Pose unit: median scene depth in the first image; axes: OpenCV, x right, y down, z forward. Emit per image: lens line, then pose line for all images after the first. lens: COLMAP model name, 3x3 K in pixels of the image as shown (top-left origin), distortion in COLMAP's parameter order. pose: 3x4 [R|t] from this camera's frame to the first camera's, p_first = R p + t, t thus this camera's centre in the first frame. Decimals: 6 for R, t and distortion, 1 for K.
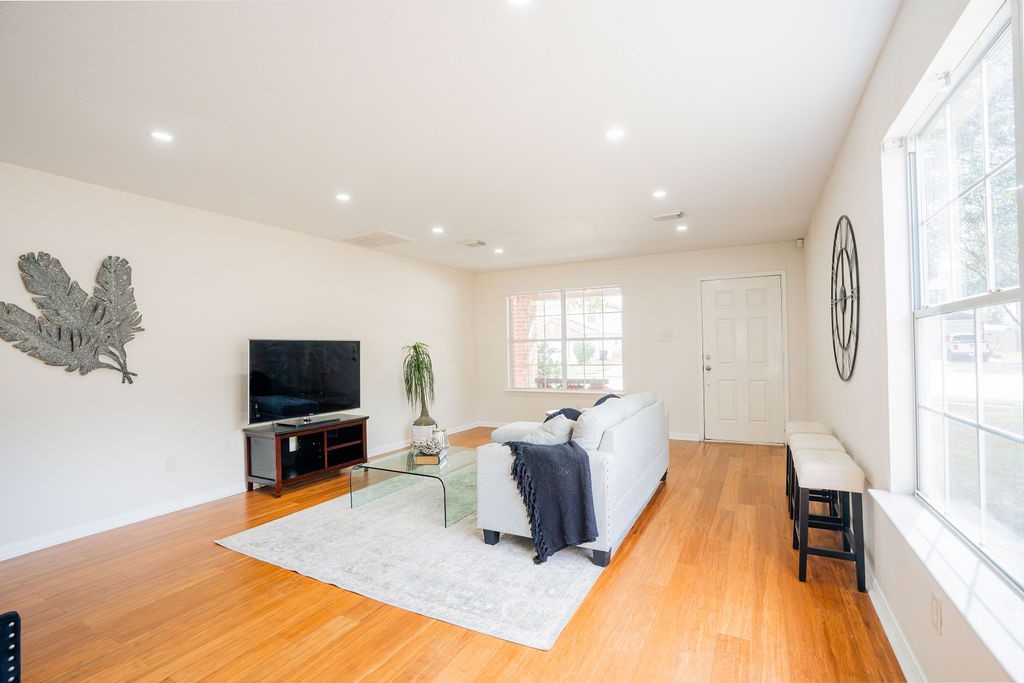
lens RADIAL K [[479.4, 0, 511.6], [0, 479.4, 336.4], [0, 0, 1]] dist [-0.030738, 0.004784]
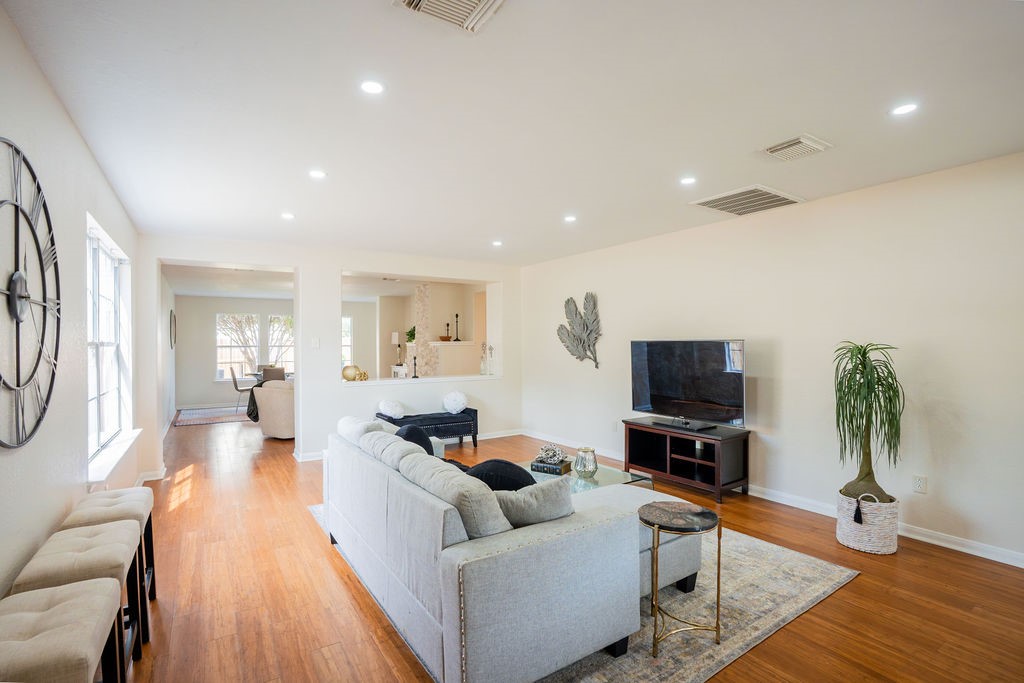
lens RADIAL K [[479.4, 0, 509.4], [0, 479.4, 347.4], [0, 0, 1]] dist [-0.030738, 0.004784]
pose [[-0.474084, 0.011224, -0.880408, 0.779488], [0.018515, 0.999825, 0.002776, 0.017583], [0.880285, -0.014984, -0.474208, 1.536116]]
